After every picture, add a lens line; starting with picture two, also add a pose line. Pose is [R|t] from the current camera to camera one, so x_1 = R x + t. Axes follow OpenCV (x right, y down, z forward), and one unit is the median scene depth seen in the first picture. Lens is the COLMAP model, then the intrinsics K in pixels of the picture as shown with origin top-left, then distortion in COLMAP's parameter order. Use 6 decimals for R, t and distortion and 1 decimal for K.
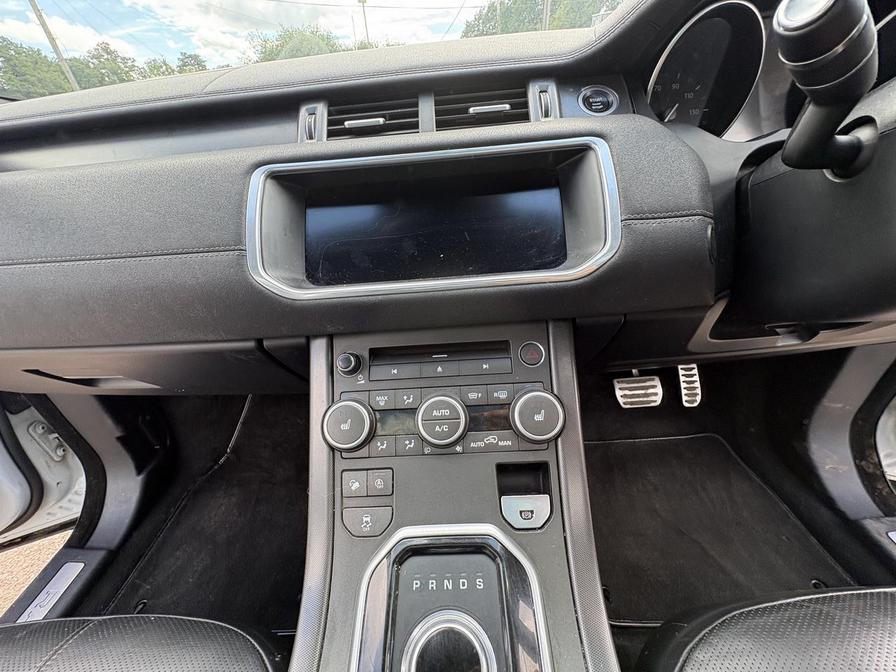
lens RADIAL K [[356.9, 0, 448.0], [0, 356.9, 336.0], [0, 0, 1]] dist [0.000078, 0.000200]
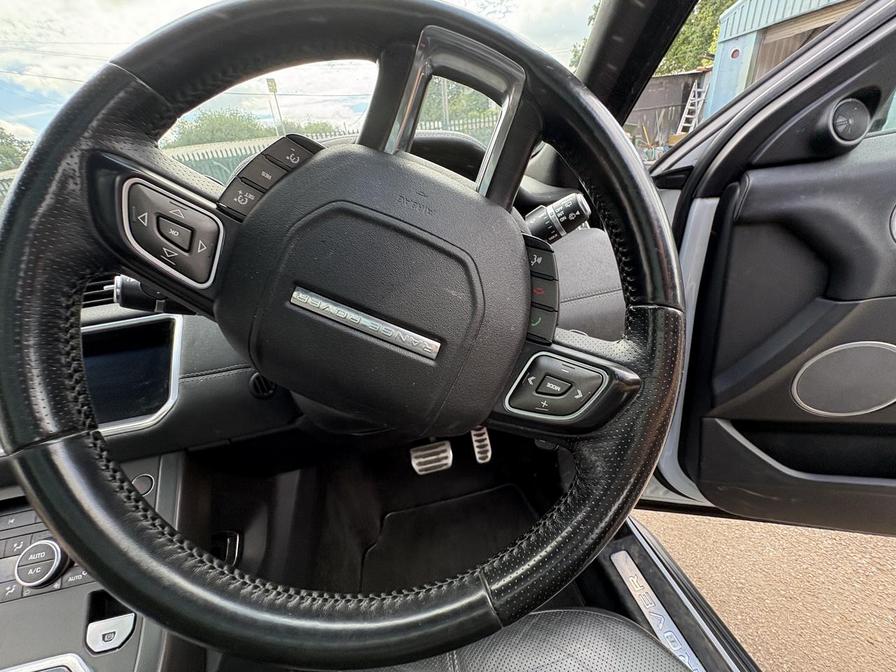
lens RADIAL K [[358.7, 0, 448.0], [0, 358.7, 336.0], [0, 0, 1]] dist [0.000599, 0.000255]
pose [[0.983143, -0.108444, 0.147205, 0.602220], [0.128369, 0.982715, -0.133390, -0.081167], [-0.130195, 0.150038, 0.980070, -0.215606]]
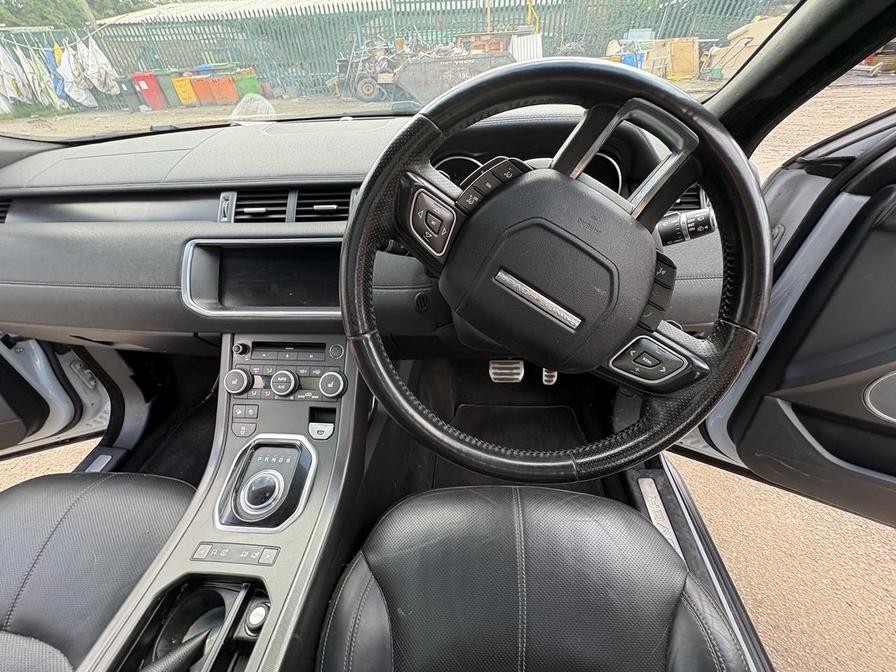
lens RADIAL K [[357.4, 0, 448.0], [0, 357.4, 336.0], [0, 0, 1]] dist [-0.000620, 0.000322]
pose [[0.996955, 0.070053, -0.034262, 0.461975], [-0.065762, 0.991367, 0.113429, -0.146908], [0.041912, -0.110830, 0.992955, -0.427072]]
